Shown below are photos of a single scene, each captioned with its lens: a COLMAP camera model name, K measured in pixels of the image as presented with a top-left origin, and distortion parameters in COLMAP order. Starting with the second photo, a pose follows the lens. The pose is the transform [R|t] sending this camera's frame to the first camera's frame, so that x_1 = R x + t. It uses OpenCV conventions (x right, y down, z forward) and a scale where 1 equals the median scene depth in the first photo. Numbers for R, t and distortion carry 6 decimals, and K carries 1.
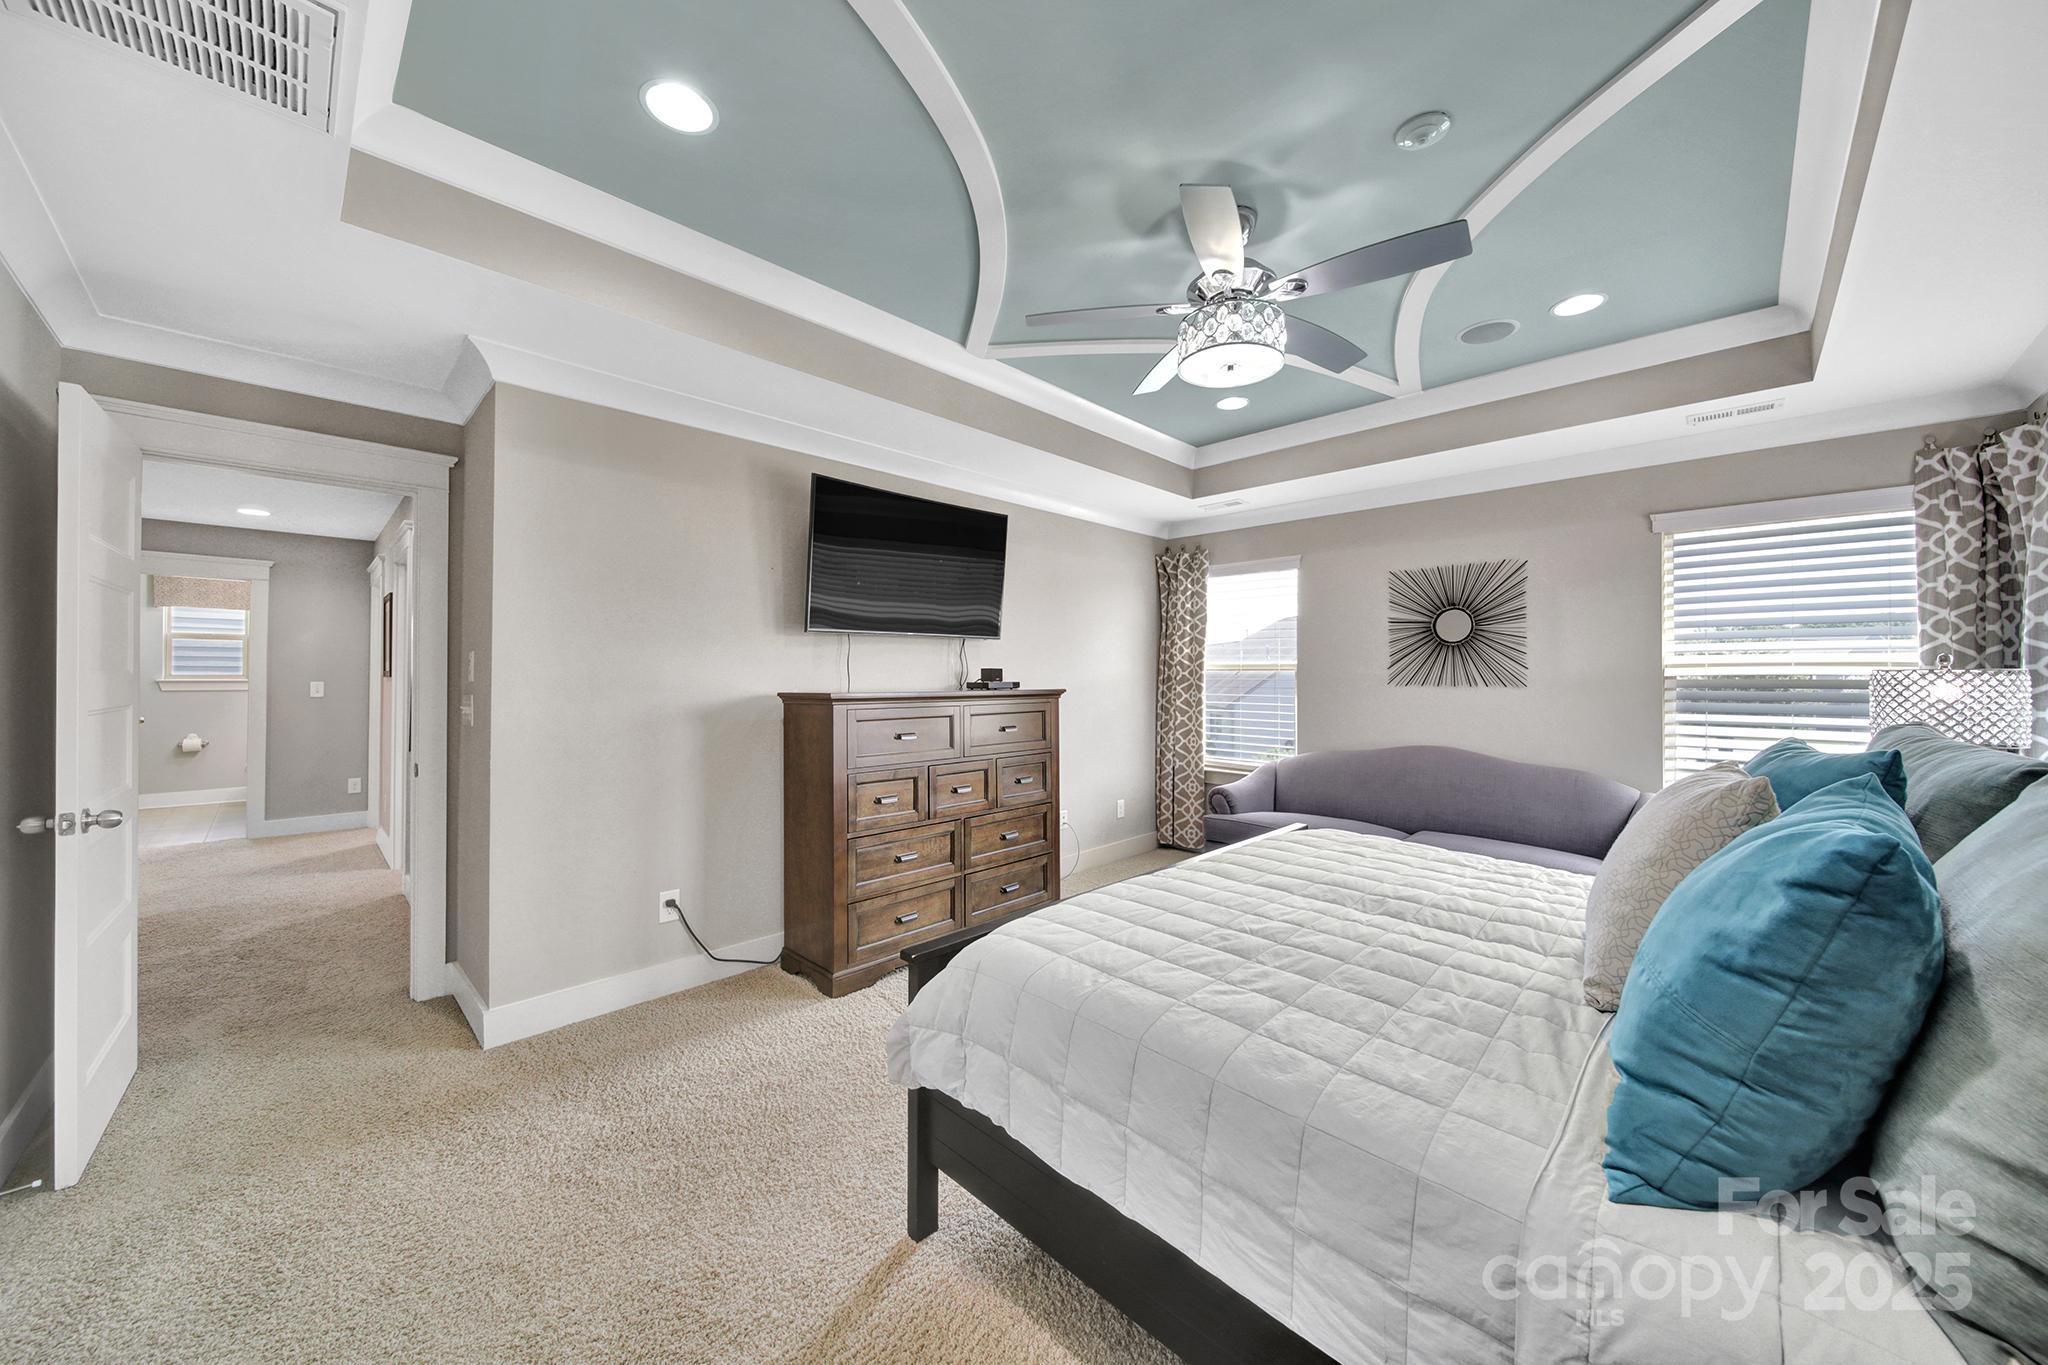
lens RADIAL K [[715.6, 0, 1027.5], [0, 715.6, 674.5], [0, 0, 1]] dist [-0.001159, -0.001164]
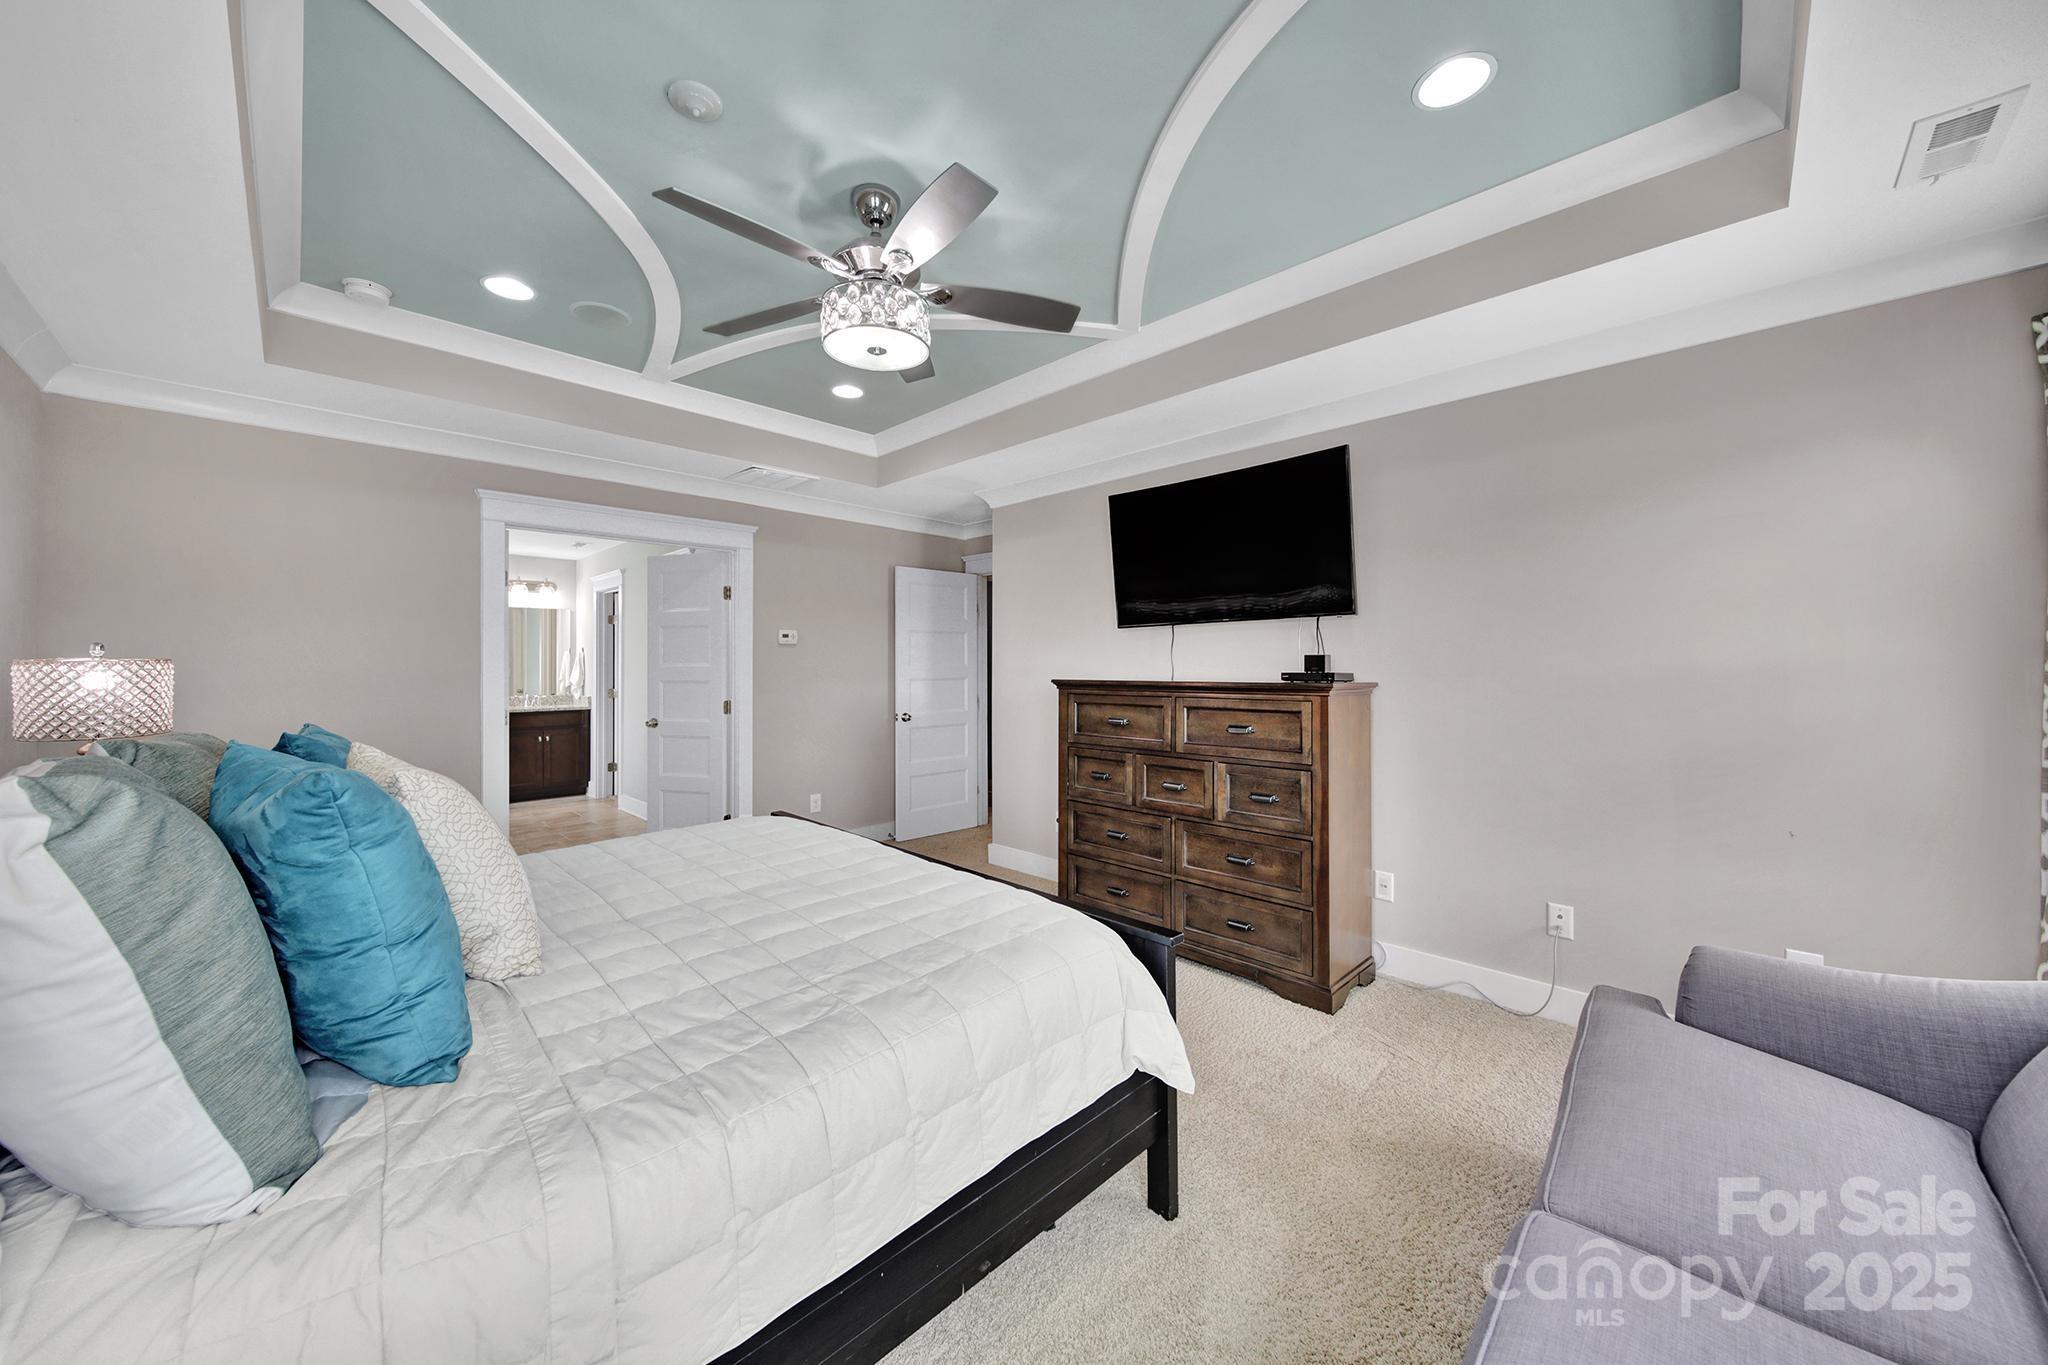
lens RADIAL K [[715.6, 0, 1031.8], [0, 715.6, 671.6], [0, 0, 1]] dist [-0.001159, -0.001164]
pose [[0.000399, 0.006835, -0.999977, 0.823145], [0.004352, 0.999967, 0.006837, 0.002896], [0.999990, -0.004355, 0.000369, 0.795793]]
